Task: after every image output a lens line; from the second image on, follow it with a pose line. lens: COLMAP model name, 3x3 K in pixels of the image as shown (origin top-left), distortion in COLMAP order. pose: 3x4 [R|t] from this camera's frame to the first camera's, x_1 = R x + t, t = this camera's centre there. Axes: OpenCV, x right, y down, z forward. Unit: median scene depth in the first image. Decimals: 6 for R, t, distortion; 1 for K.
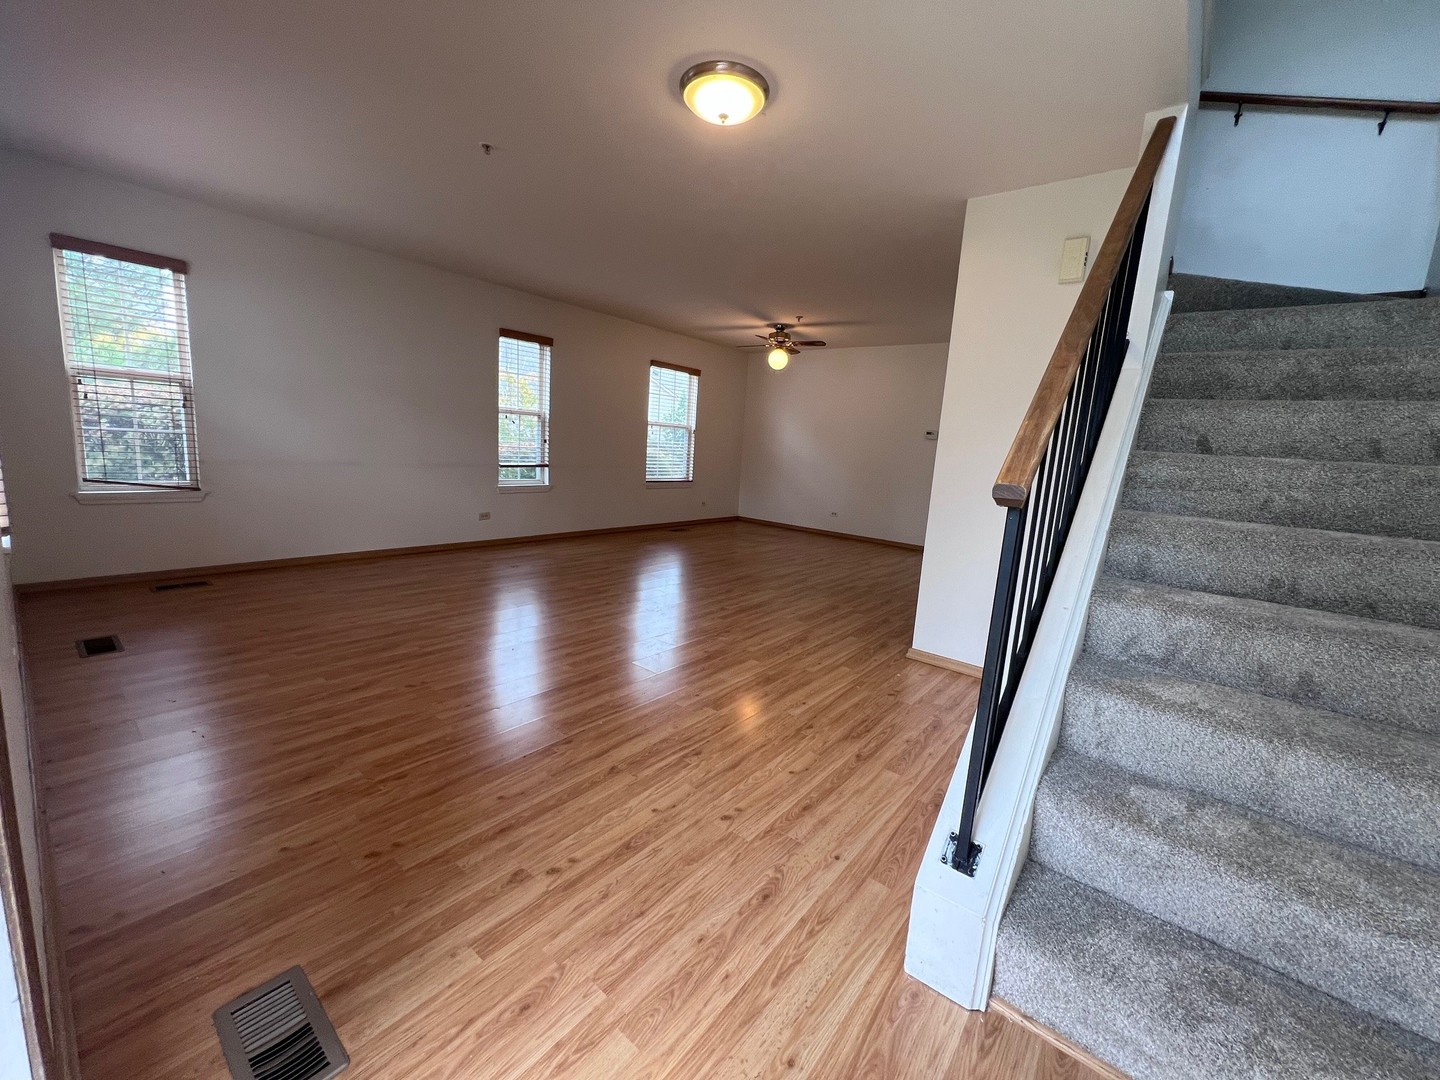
lens RADIAL K [[573.6, 0, 720.0], [0, 573.6, 540.0], [0, 0, 1]] dist [-0.001385, -0.000259]
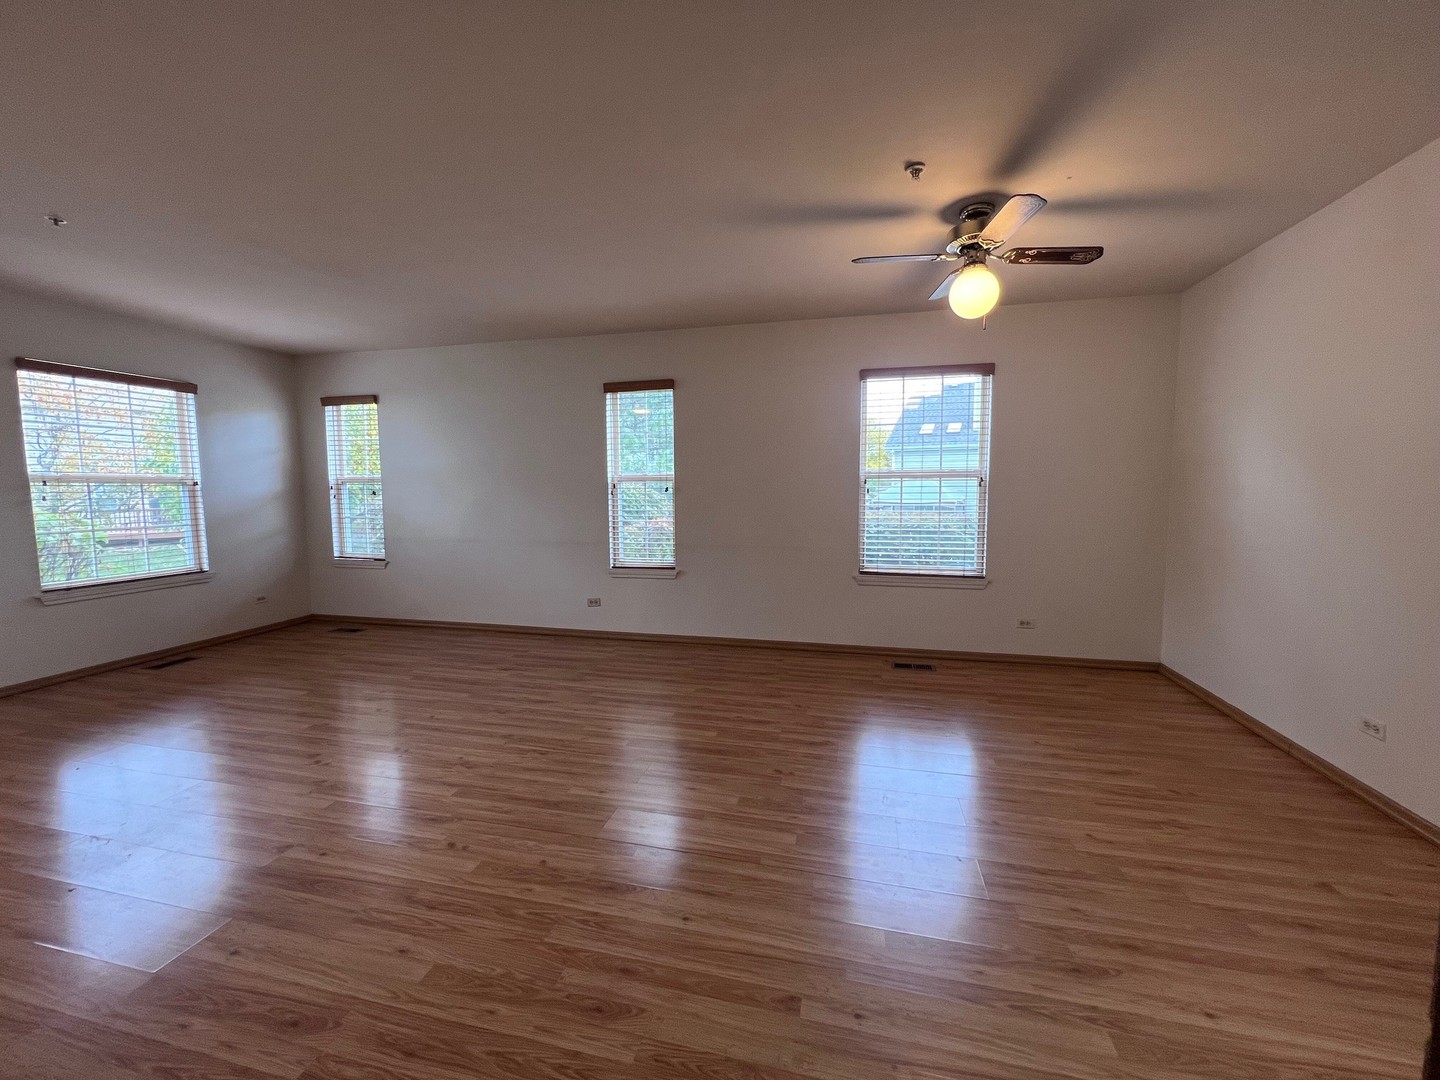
lens RADIAL K [[573.6, 0, 720.0], [0, 573.6, 540.0], [0, 0, 1]] dist [-0.001385, -0.000259]
pose [[0.427355, 0.014791, -0.903963, 0.598240], [-0.118282, 0.992187, -0.039684, -0.165867], [0.896313, 0.123881, 0.425766, 1.073776]]
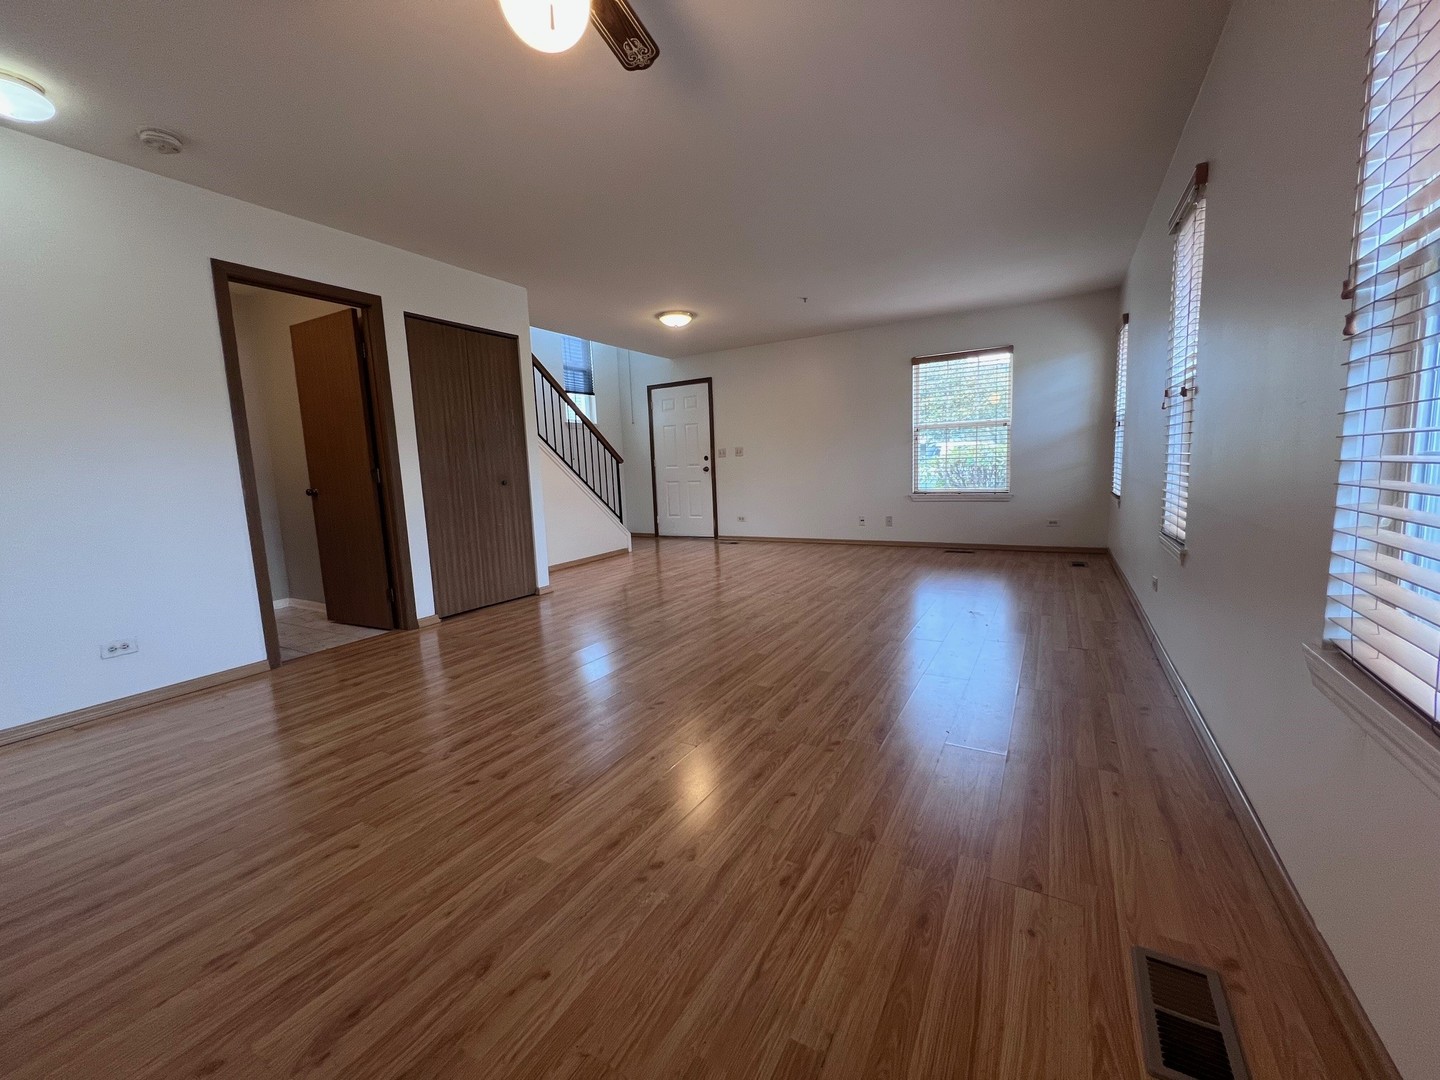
lens RADIAL K [[573.6, 0, 720.0], [0, 573.6, 540.0], [0, 0, 1]] dist [-0.001385, -0.000259]
pose [[-0.987883, -0.008763, -0.154950, 0.107117], [-0.053047, 0.957339, 0.284056, -0.288624], [0.145850, 0.288834, -0.946204, 1.947581]]
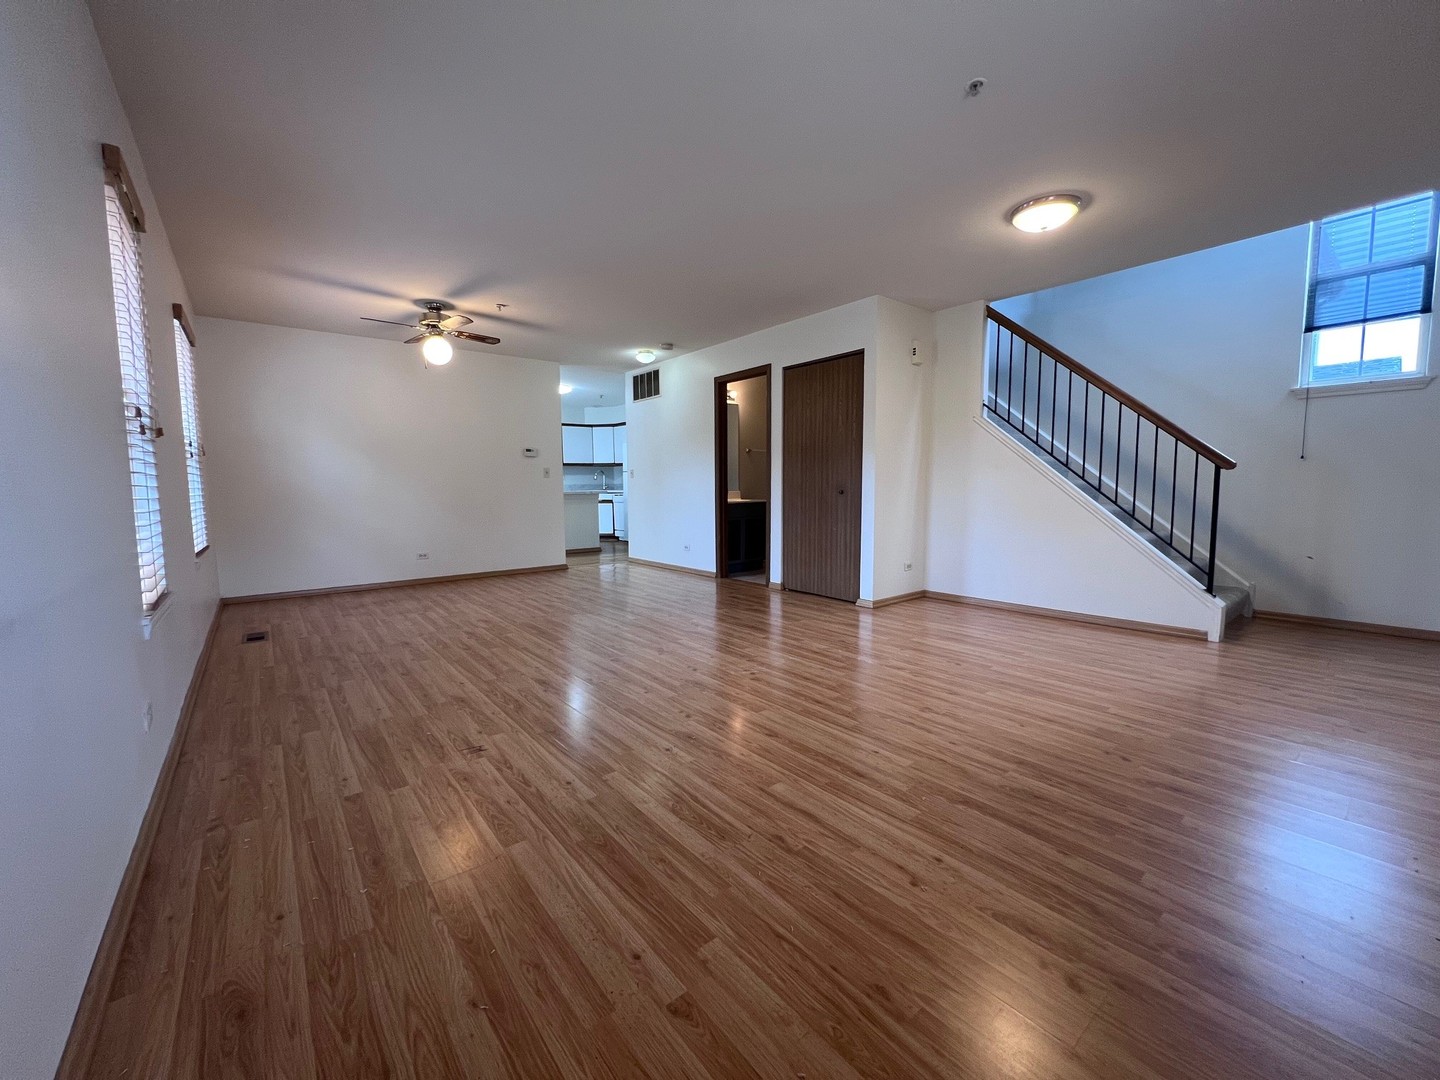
lens RADIAL K [[573.6, 0, 720.0], [0, 573.6, 540.0], [0, 0, 1]] dist [-0.001385, -0.000259]
pose [[0.208028, -0.162353, 0.964555, -0.863511], [0.188530, 0.974292, 0.123331, -0.159930], [-0.959781, 0.156192, 0.233289, 0.813220]]
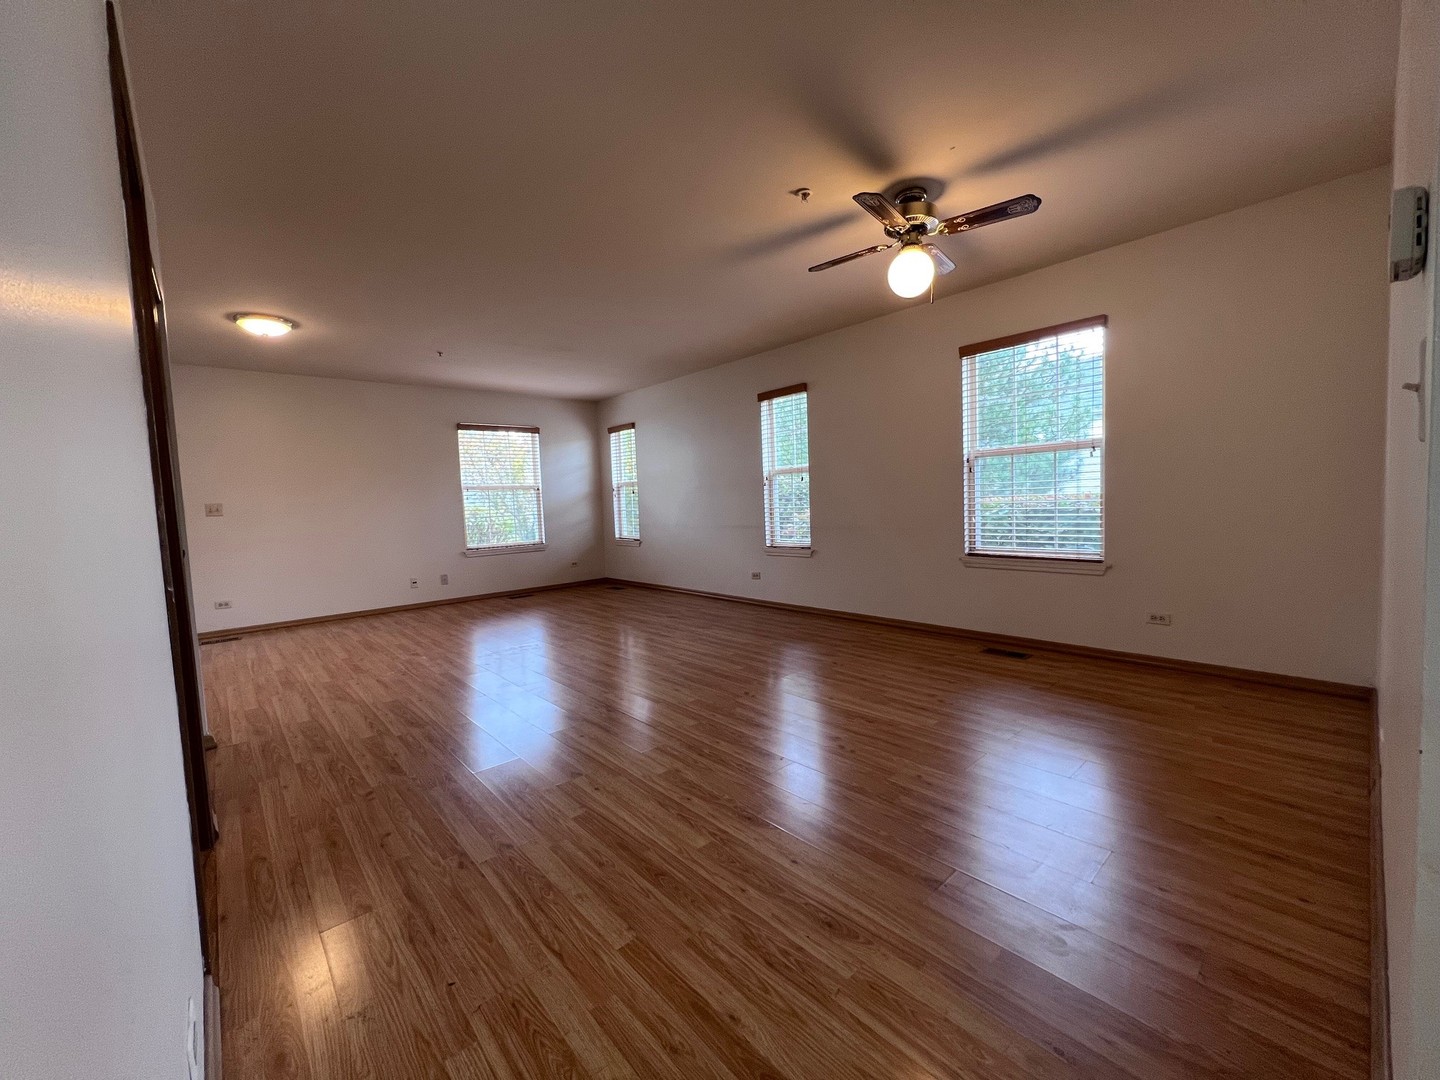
lens RADIAL K [[573.6, 0, 720.0], [0, 573.6, 540.0], [0, 0, 1]] dist [-0.001385, -0.000259]
pose [[-0.165841, 0.008854, -0.986113, 0.837226], [-0.137278, 0.990016, 0.031976, -0.175517], [0.976551, 0.140675, -0.162970, 1.483540]]
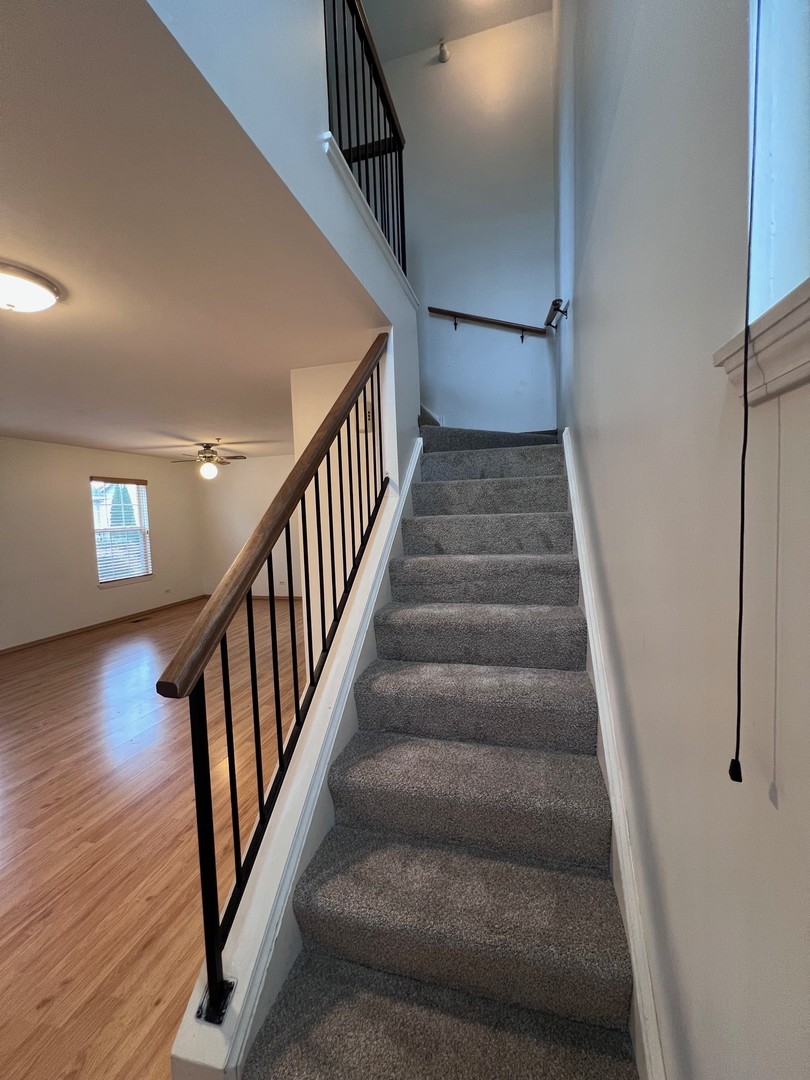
lens RADIAL K [[430.2, 0, 409.0], [0, 430.2, 543.3], [0, 0, 1]] dist [-0.001385, -0.000259]
pose [[0.910251, -0.126360, 0.394305, 0.169044], [0.160436, 0.985538, -0.054538, -0.063994], [-0.381712, 0.112904, 0.917360, 0.002810]]
